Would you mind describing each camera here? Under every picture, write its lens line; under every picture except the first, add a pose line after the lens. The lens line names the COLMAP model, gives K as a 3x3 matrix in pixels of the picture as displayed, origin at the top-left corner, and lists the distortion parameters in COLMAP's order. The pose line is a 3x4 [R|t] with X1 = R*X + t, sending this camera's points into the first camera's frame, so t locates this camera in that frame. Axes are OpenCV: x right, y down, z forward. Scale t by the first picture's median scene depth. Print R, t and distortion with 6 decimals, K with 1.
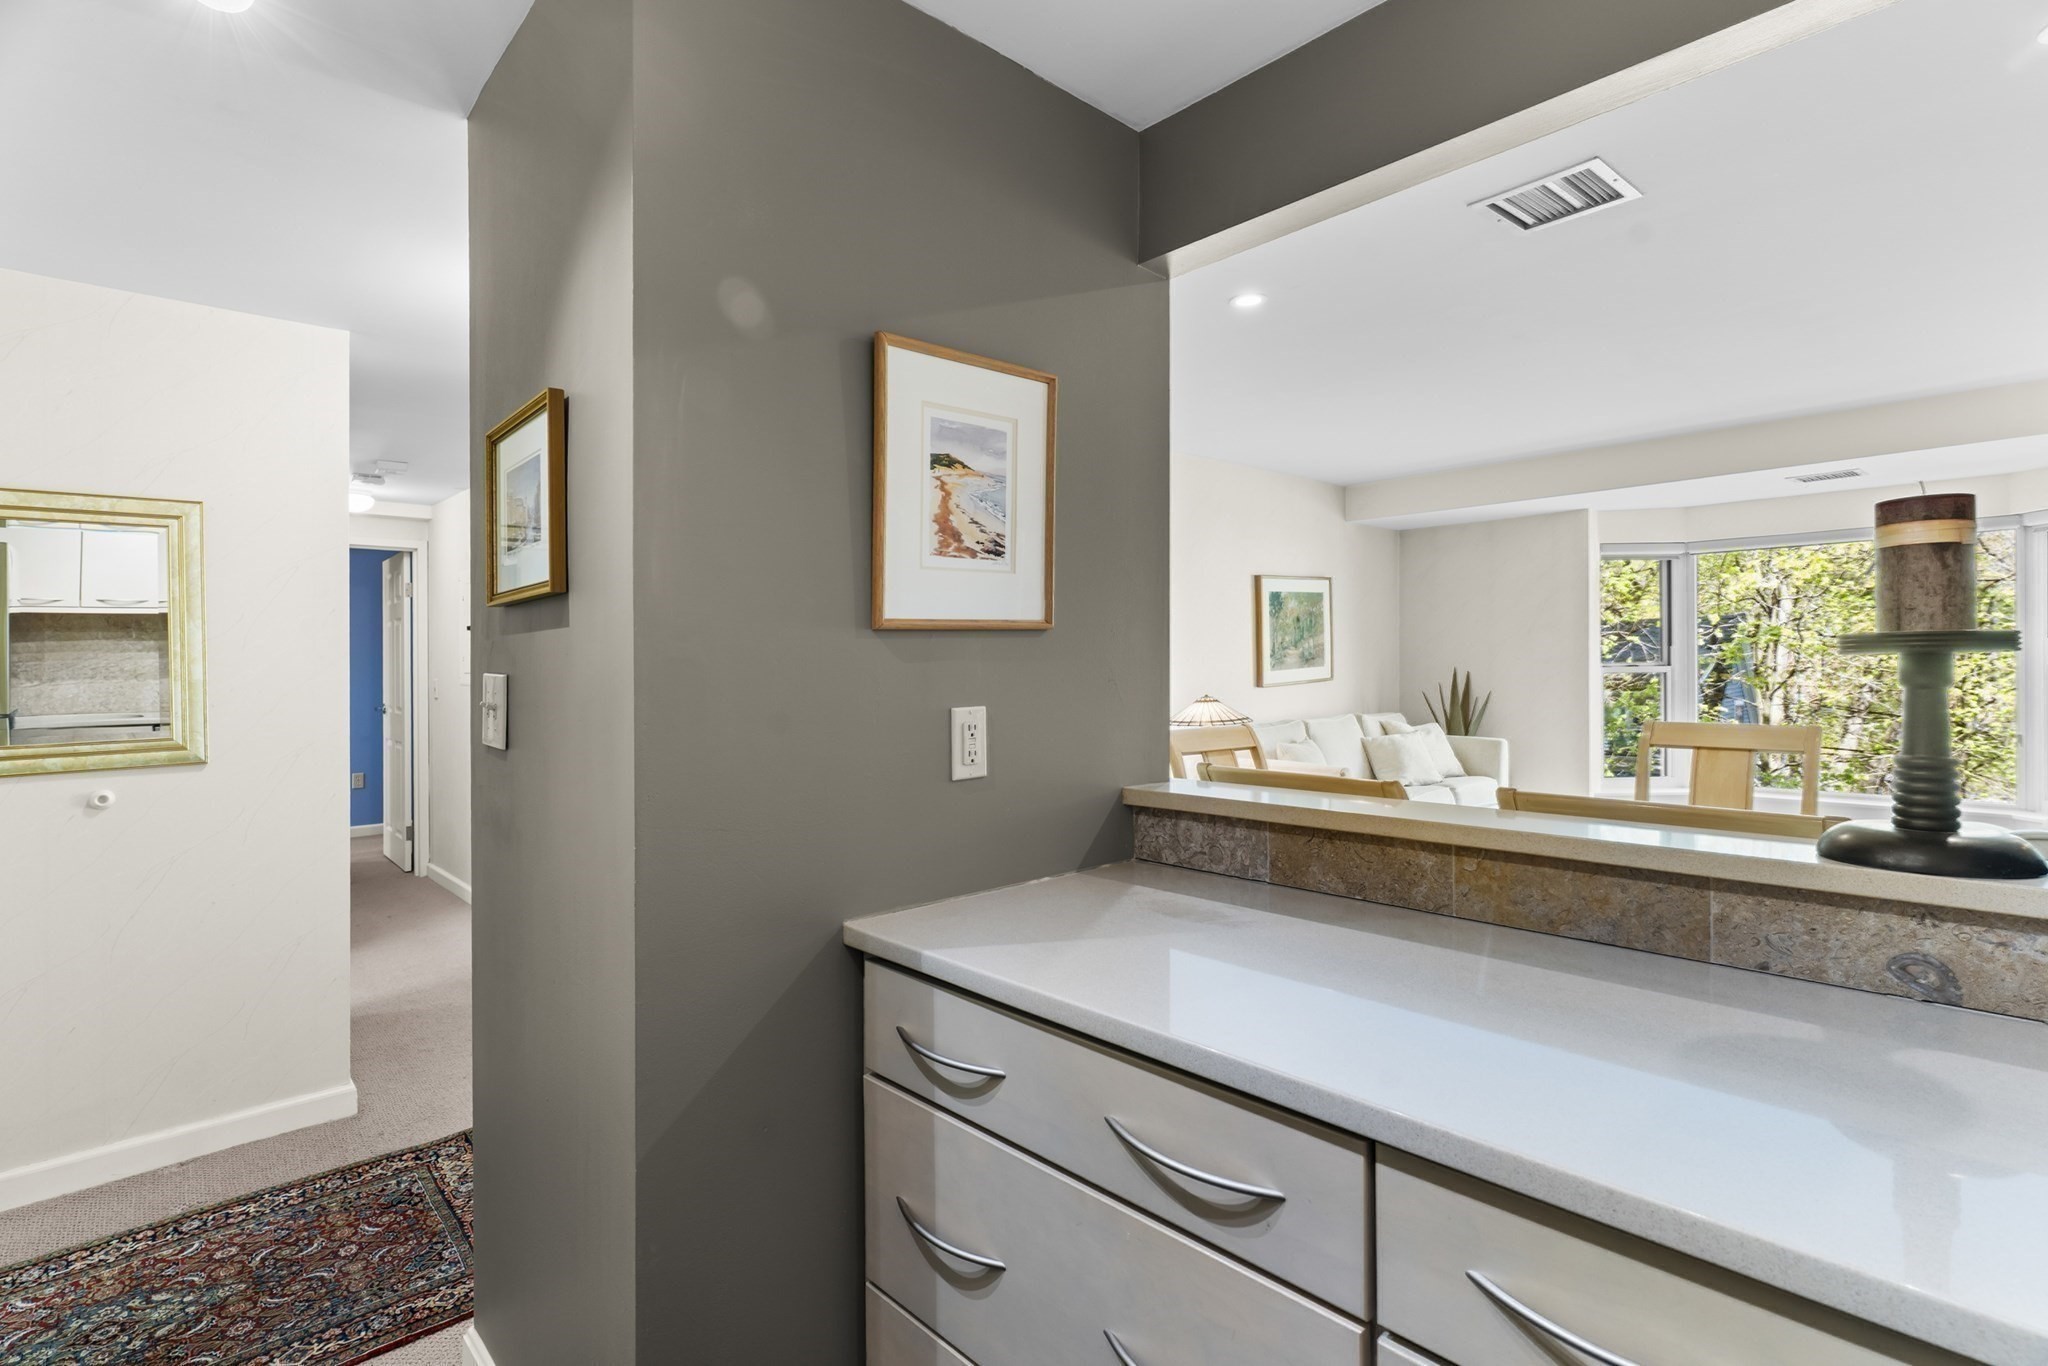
lens RADIAL K [[973.3, 0, 1024.2], [0, 973.3, 669.5], [0, 0, 1]] dist [0.000233, -0.000066]
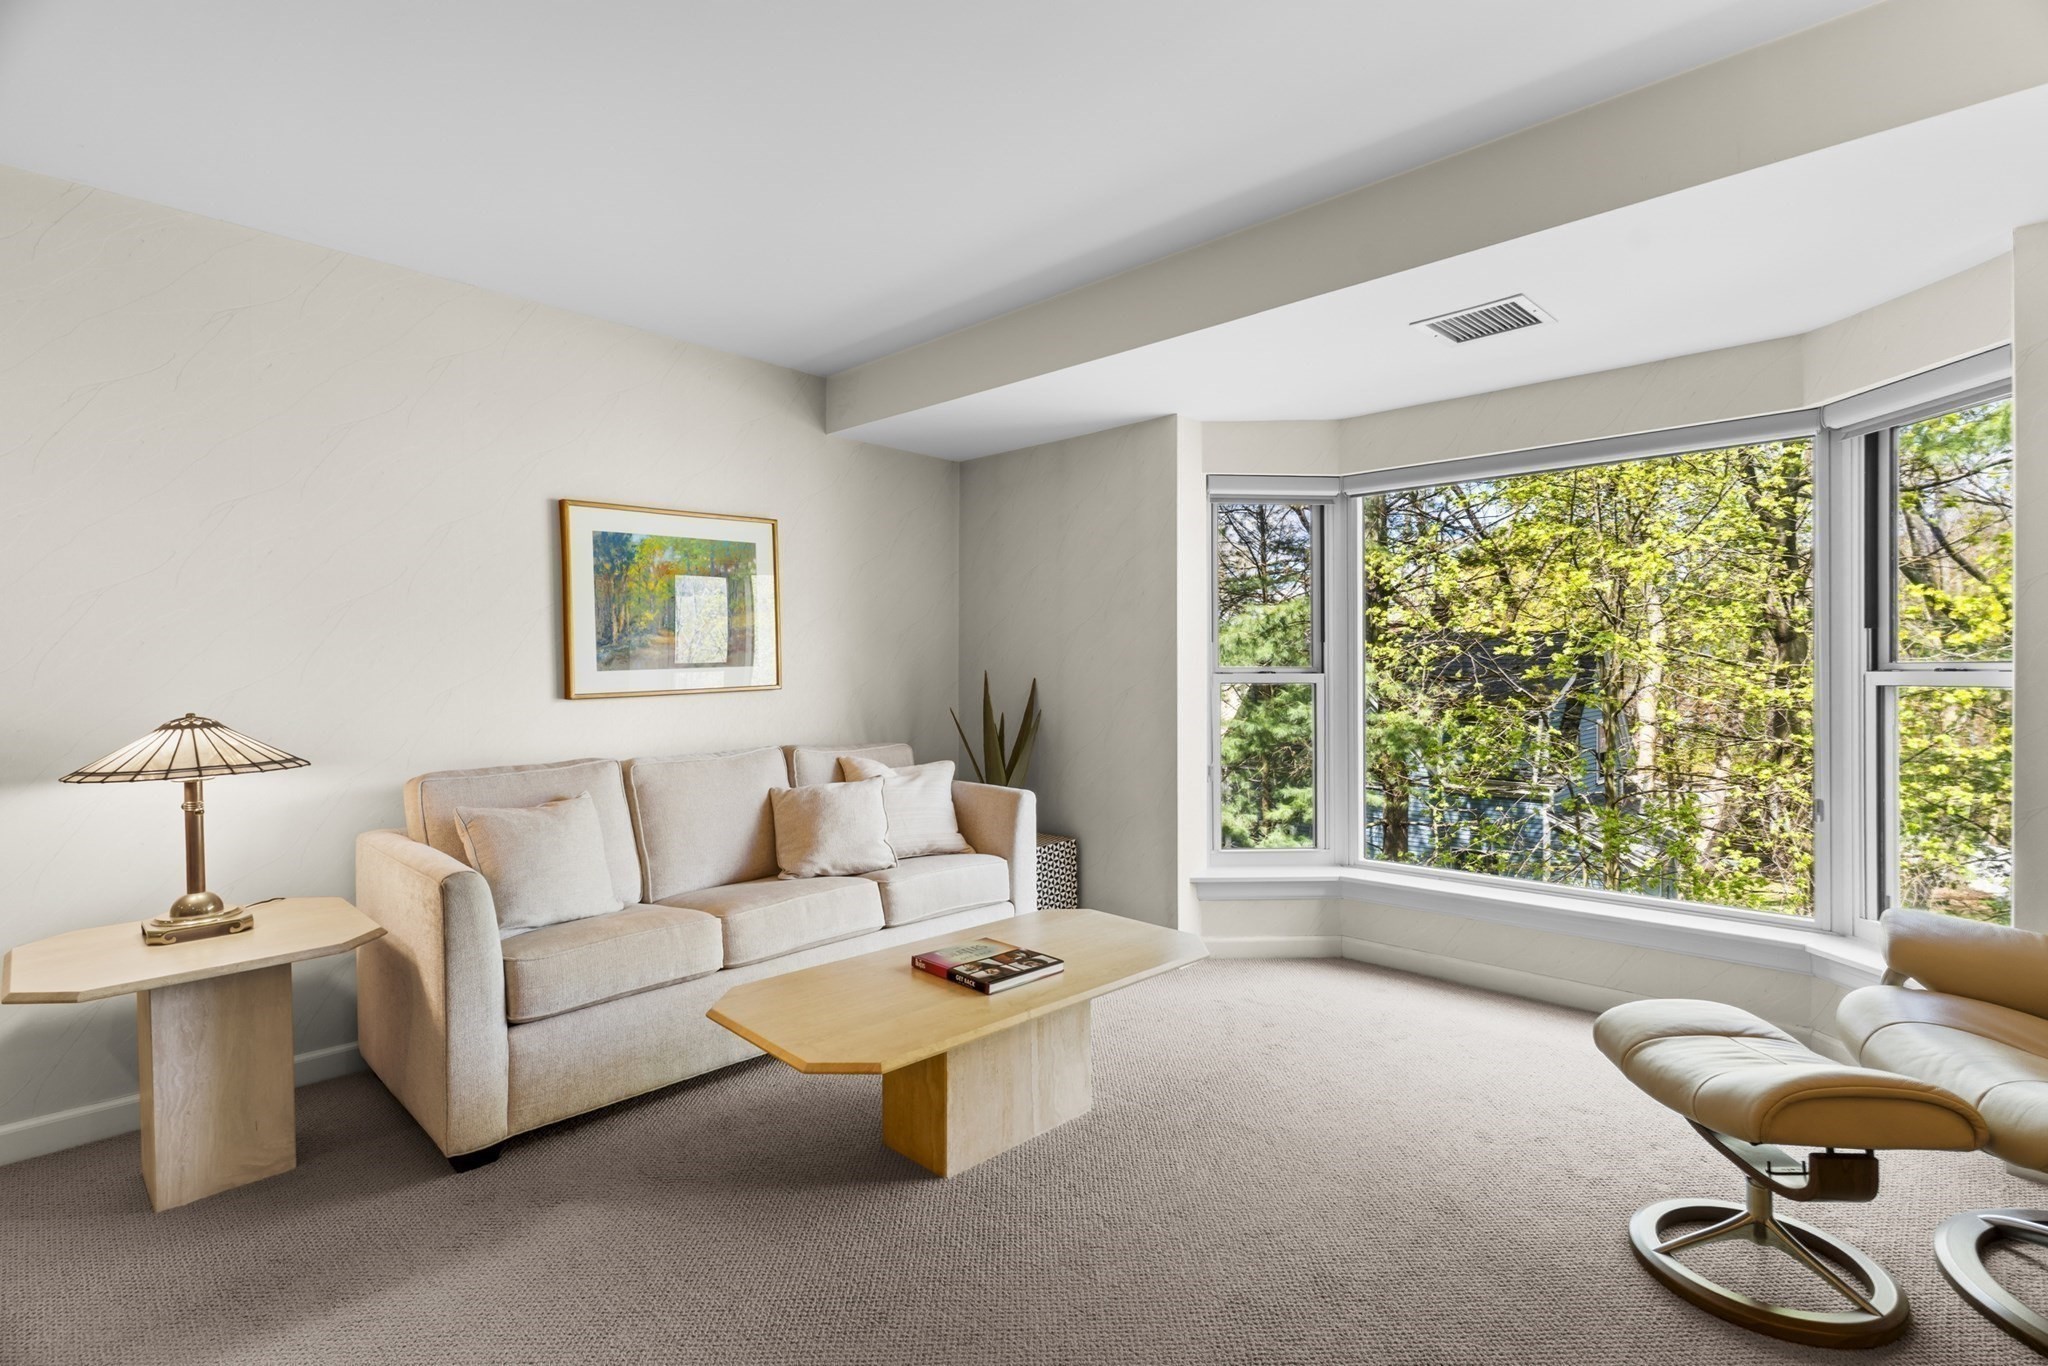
lens RADIAL K [[975.3, 0, 1027.4], [0, 975.3, 660.3], [0, 0, 1]] dist [0.001561, 0.000017]
pose [[0.997486, 0.014107, 0.069439, 1.492168], [-0.012625, 0.999684, -0.021745, 0.014387], [-0.069724, 0.020814, 0.997349, 1.329958]]
